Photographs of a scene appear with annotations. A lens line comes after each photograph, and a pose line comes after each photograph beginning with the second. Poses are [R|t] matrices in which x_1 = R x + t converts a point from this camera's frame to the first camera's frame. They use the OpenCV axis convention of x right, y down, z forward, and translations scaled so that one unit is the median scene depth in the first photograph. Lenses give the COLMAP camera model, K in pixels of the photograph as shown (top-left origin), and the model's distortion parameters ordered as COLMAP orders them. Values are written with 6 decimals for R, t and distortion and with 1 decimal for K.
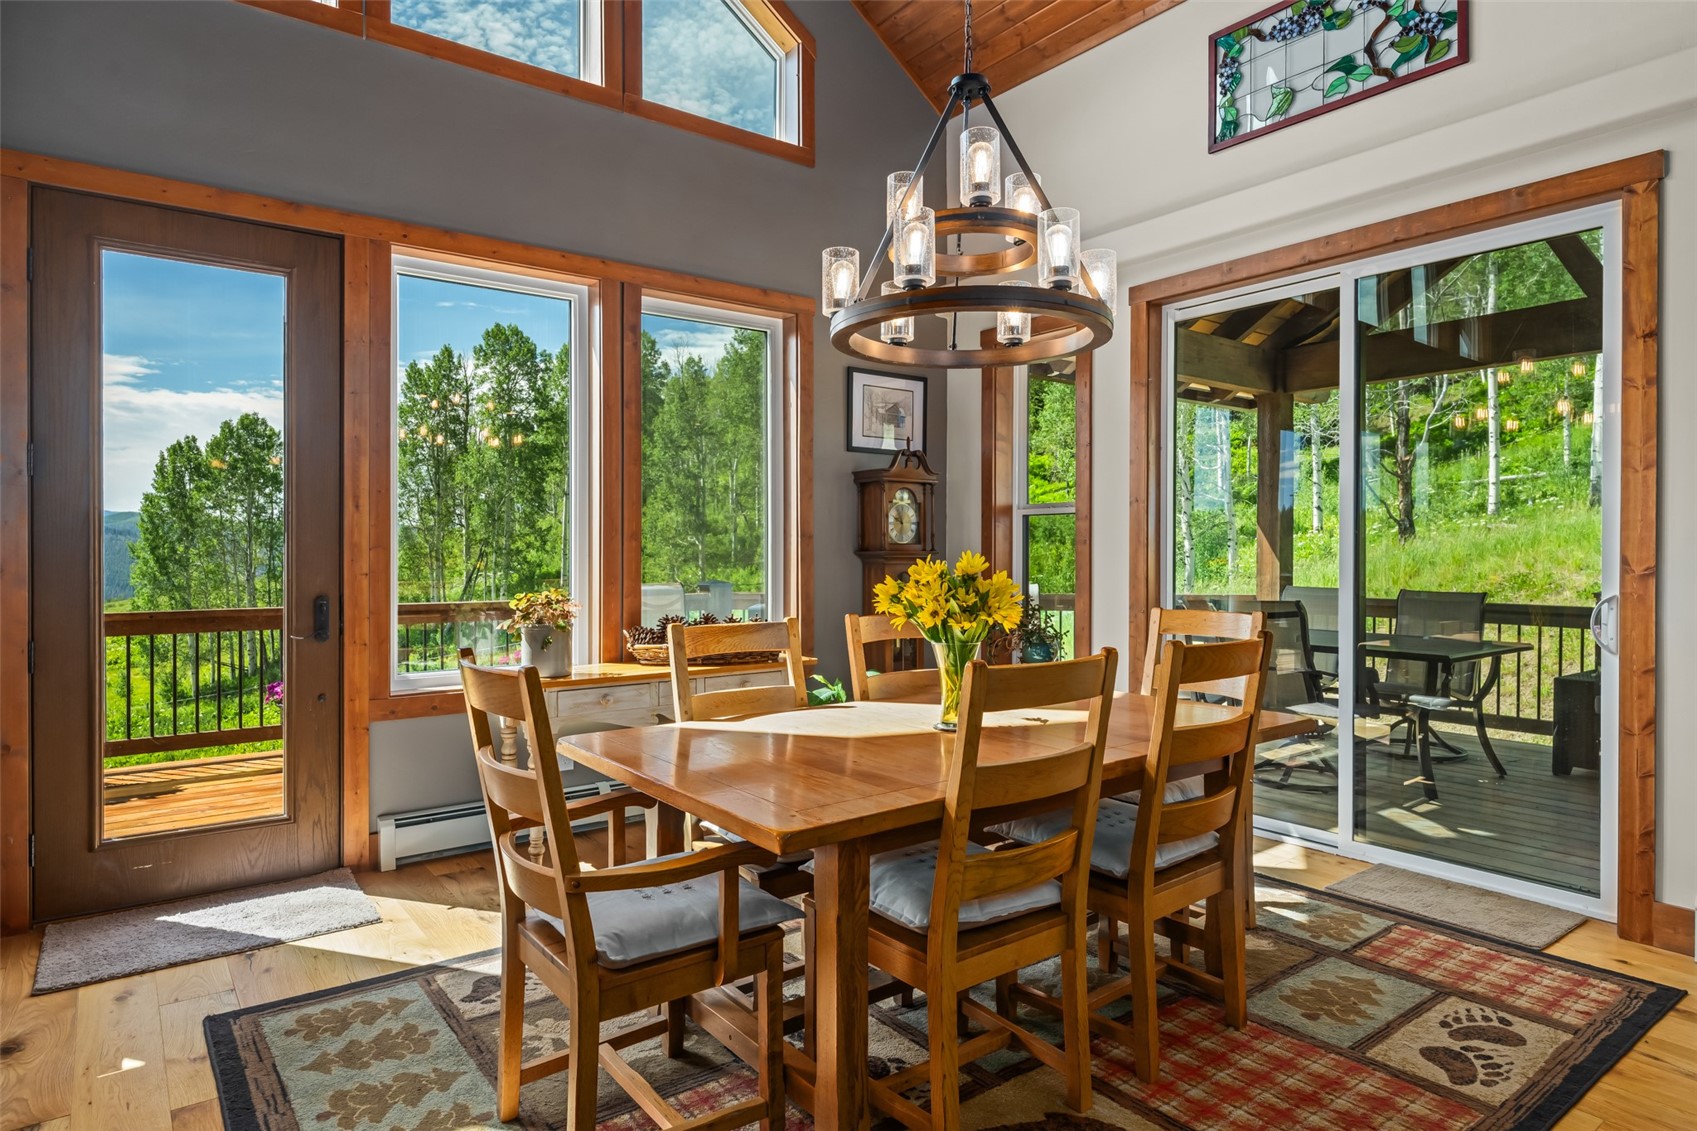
lens RADIAL K [[986.4, 0, 858.4], [0, 986.4, 557.5], [0, 0, 1]] dist [-0.000440, -0.000538]
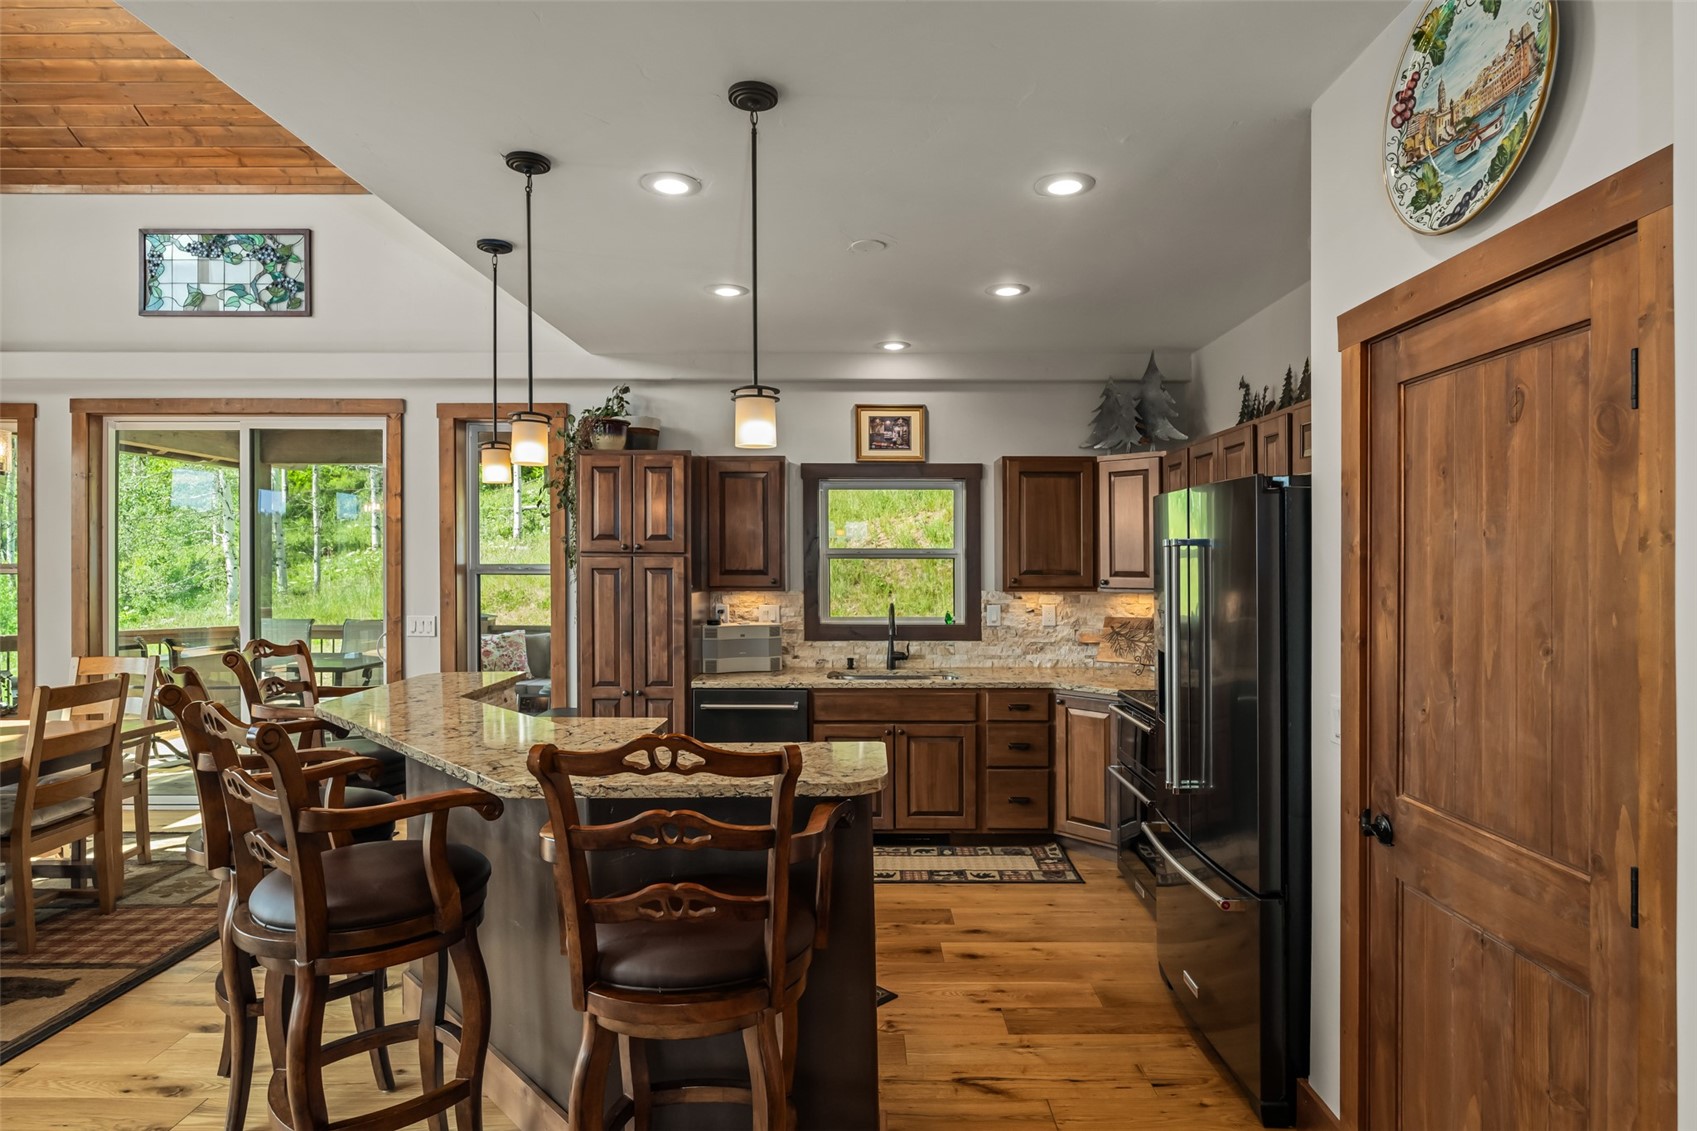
lens RADIAL K [[944.2, 0, 915.4], [0, 944.2, 562.4], [0, 0, 1]] dist [-0.008517, -0.000108]
pose [[0.605361, -0.005735, 0.795930, -0.032669], [0.004674, 0.999982, 0.003651, -0.082495], [-0.795937, 0.001510, 0.605377, -0.752842]]
